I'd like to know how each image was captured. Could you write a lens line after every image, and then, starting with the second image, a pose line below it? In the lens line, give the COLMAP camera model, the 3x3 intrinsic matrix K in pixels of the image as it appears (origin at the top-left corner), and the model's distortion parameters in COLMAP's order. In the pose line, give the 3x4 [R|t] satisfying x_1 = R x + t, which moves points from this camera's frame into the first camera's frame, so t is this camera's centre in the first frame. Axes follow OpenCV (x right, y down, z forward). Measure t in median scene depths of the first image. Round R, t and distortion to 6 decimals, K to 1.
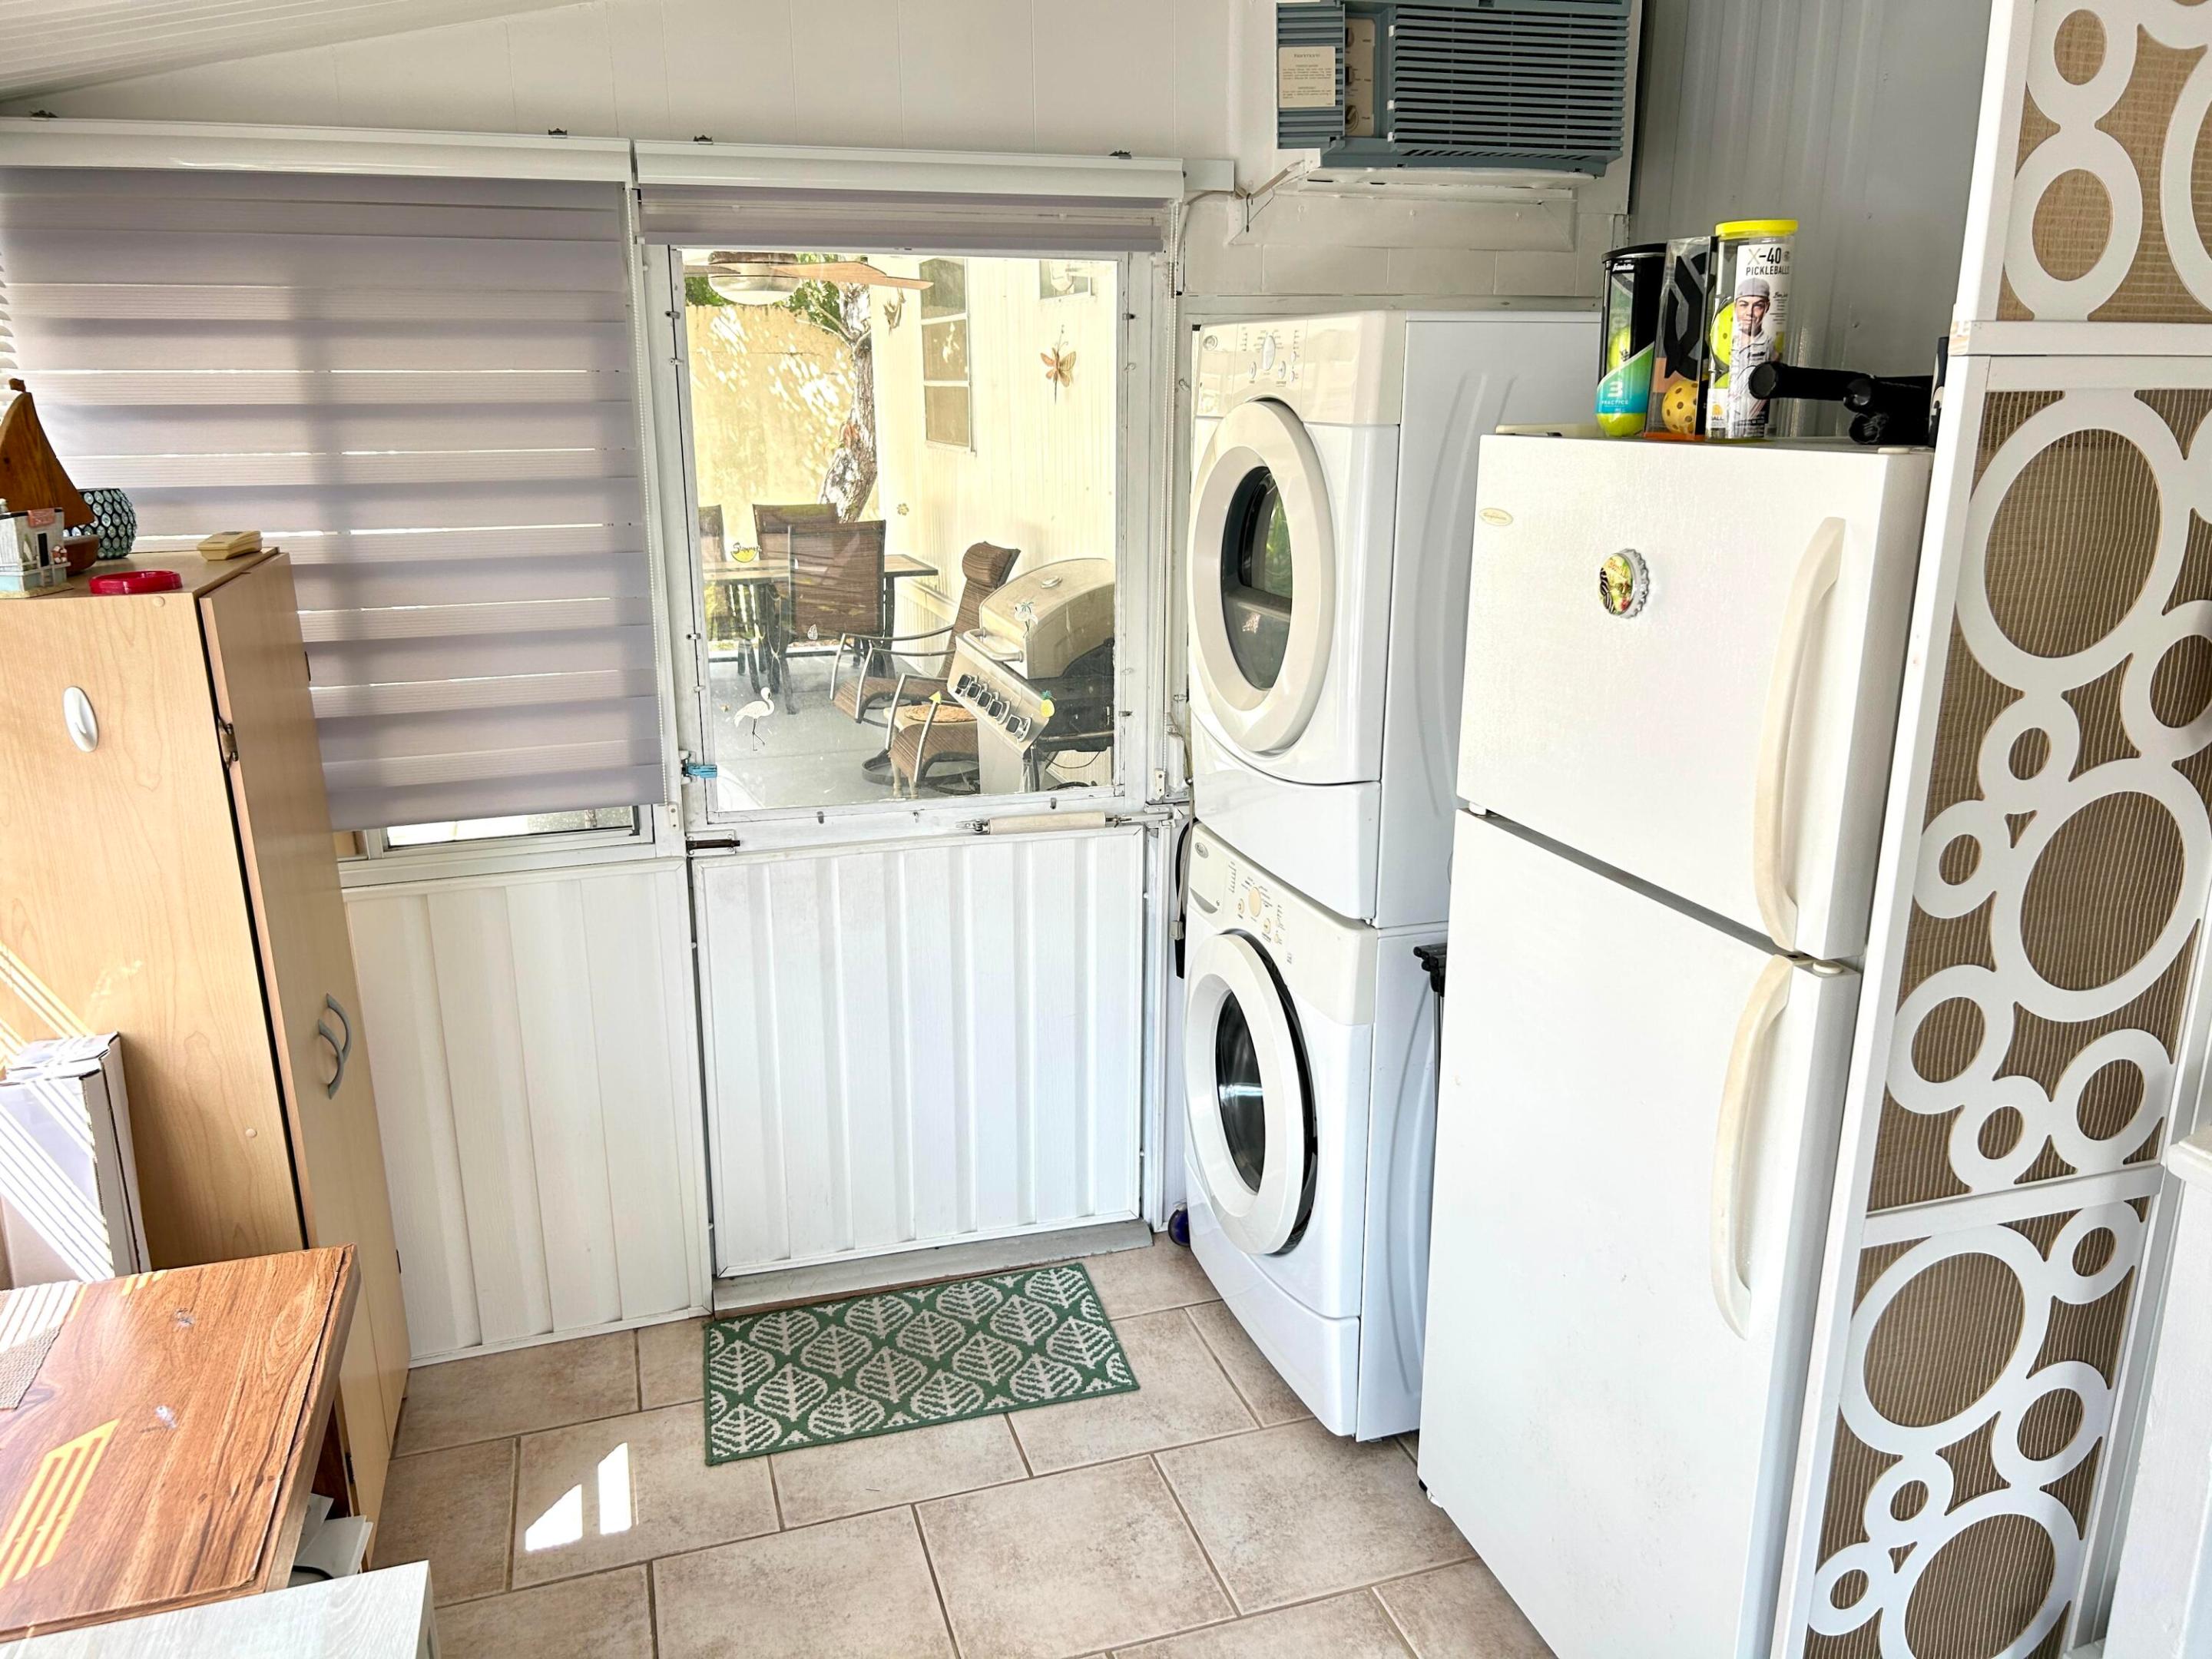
lens RADIAL K [[1657.4, 0, 1115.5], [0, 1657.4, 824.6], [0, 0, 1]] dist [0.033734, -0.043417]
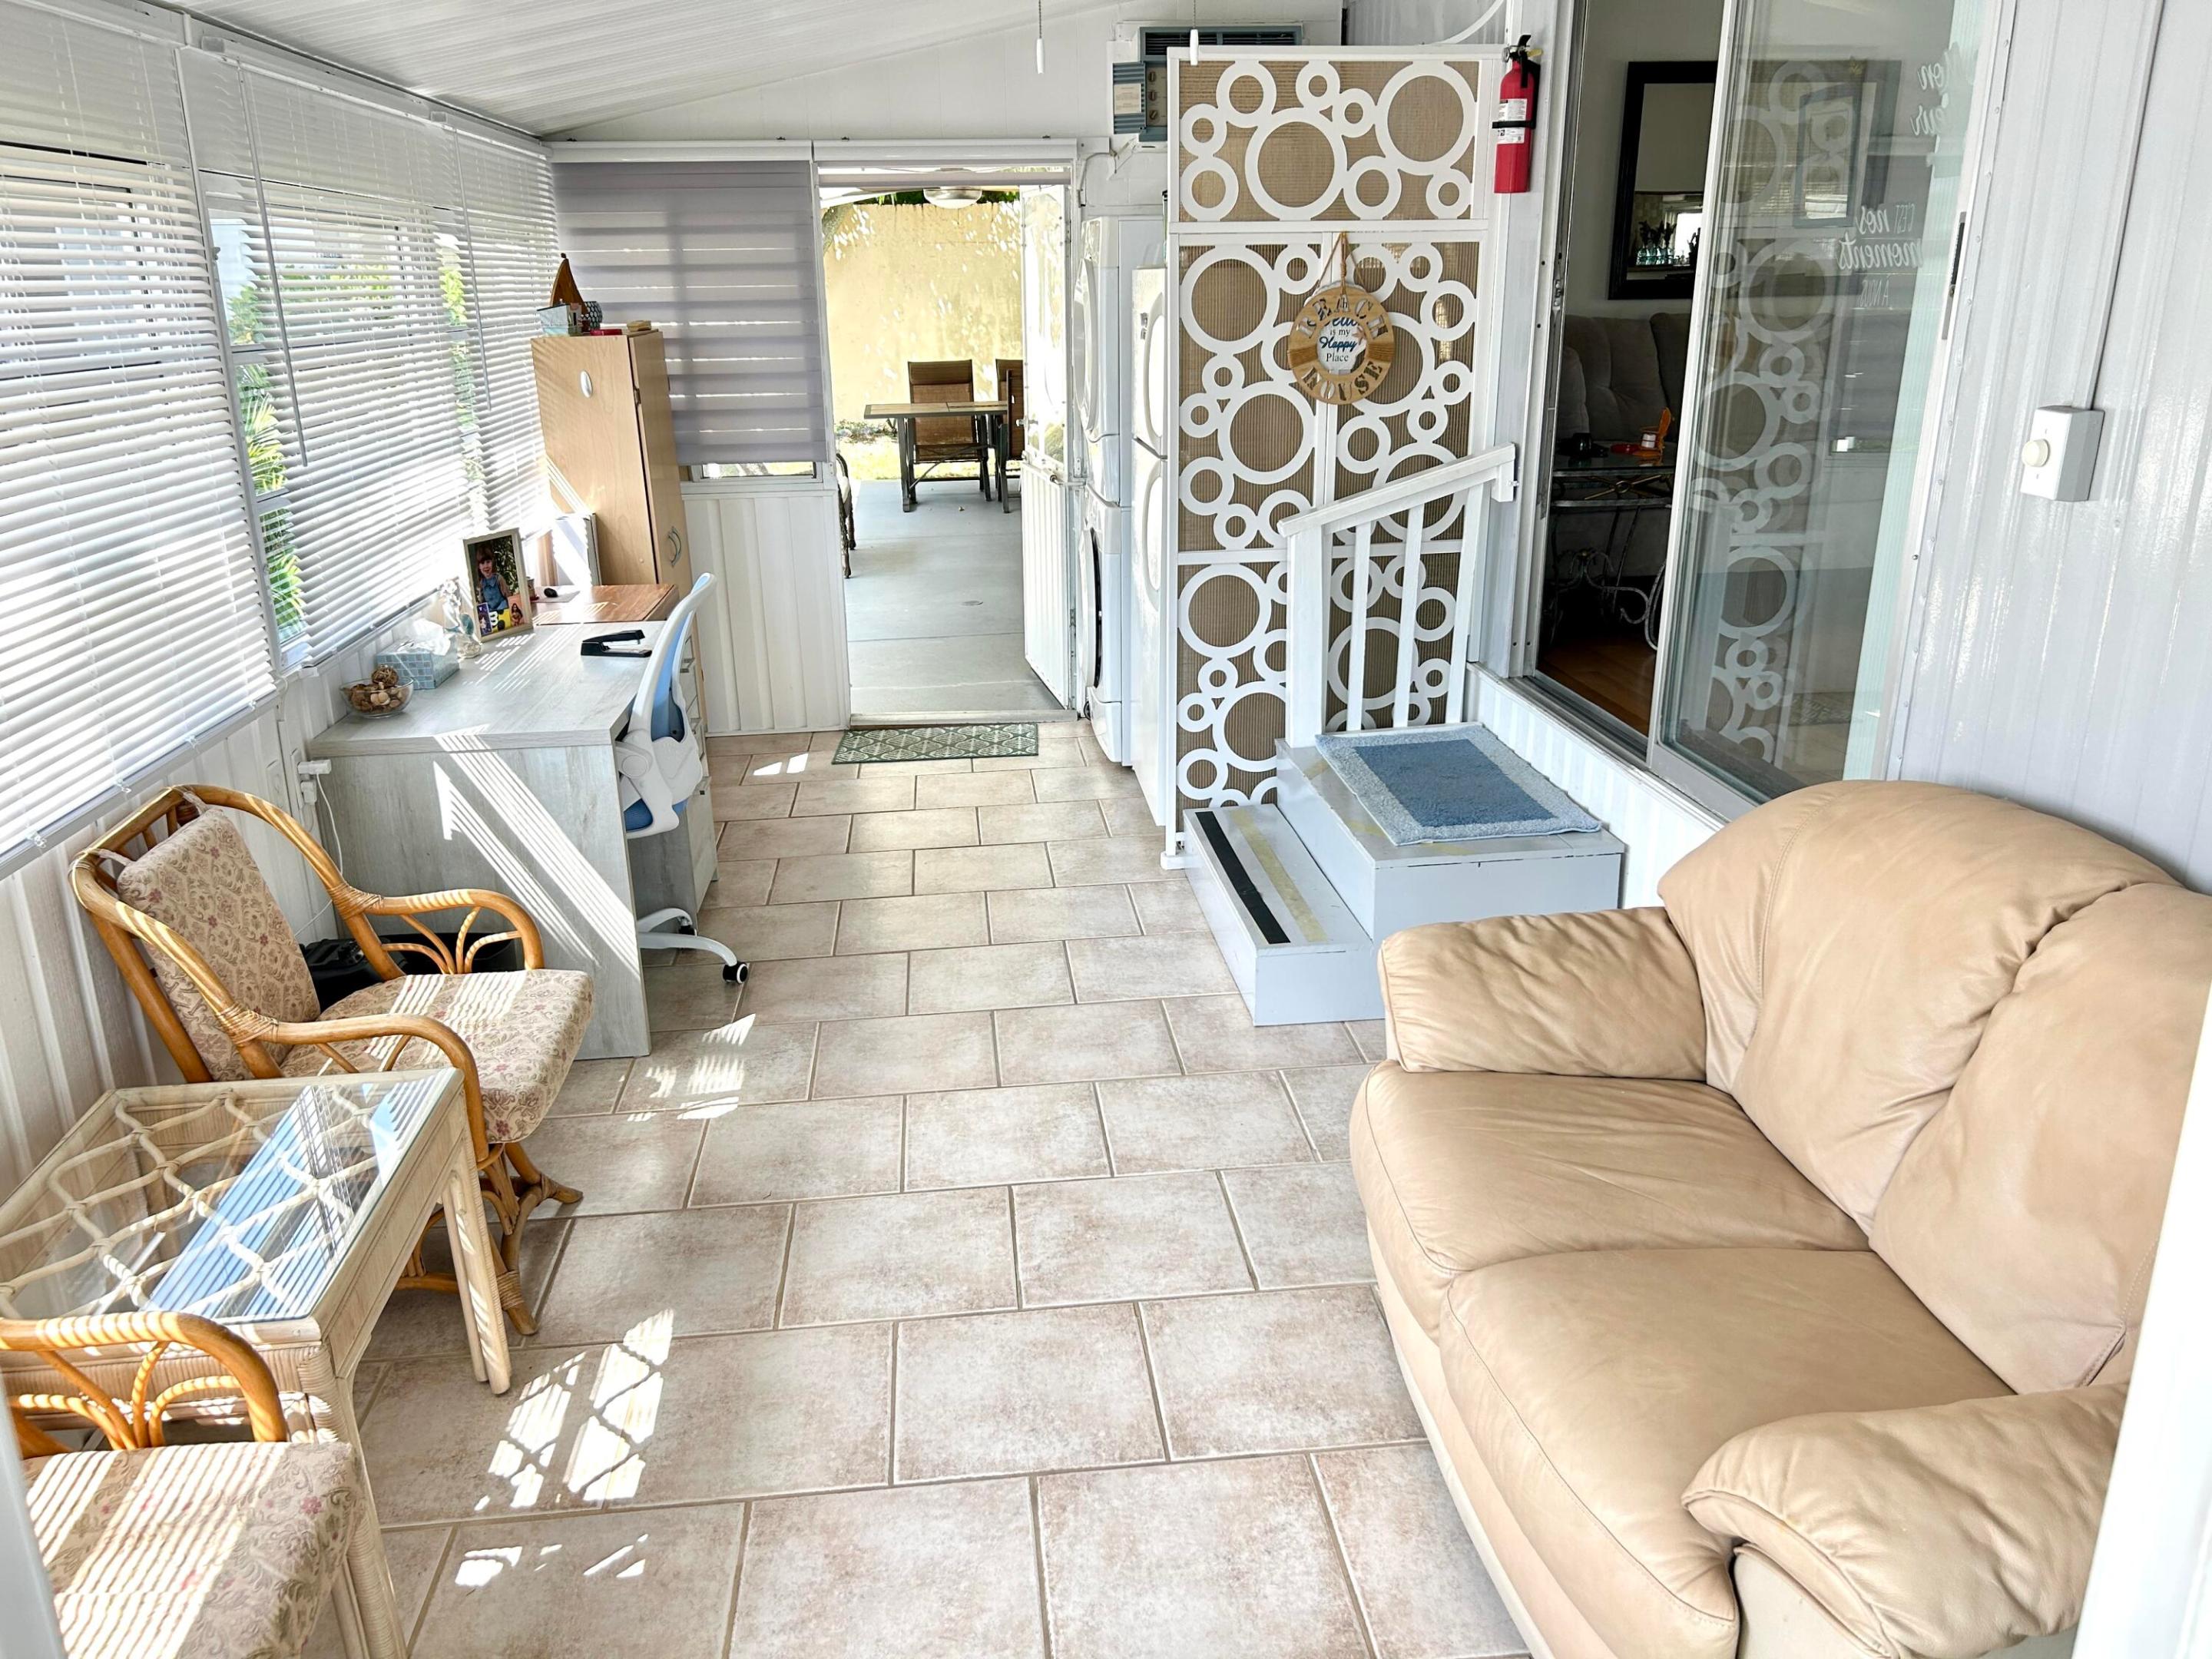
lens RADIAL K [[1572.2, 0, 1103.0], [0, 1572.2, 834.6], [0, 0, 1]] dist [-0.002737, -0.046757]
pose [[0.979979, 0.061968, -0.189213, 0.557309], [-0.045843, 0.995026, 0.088444, 0.312777], [0.193752, -0.078000, 0.977945, -1.062731]]
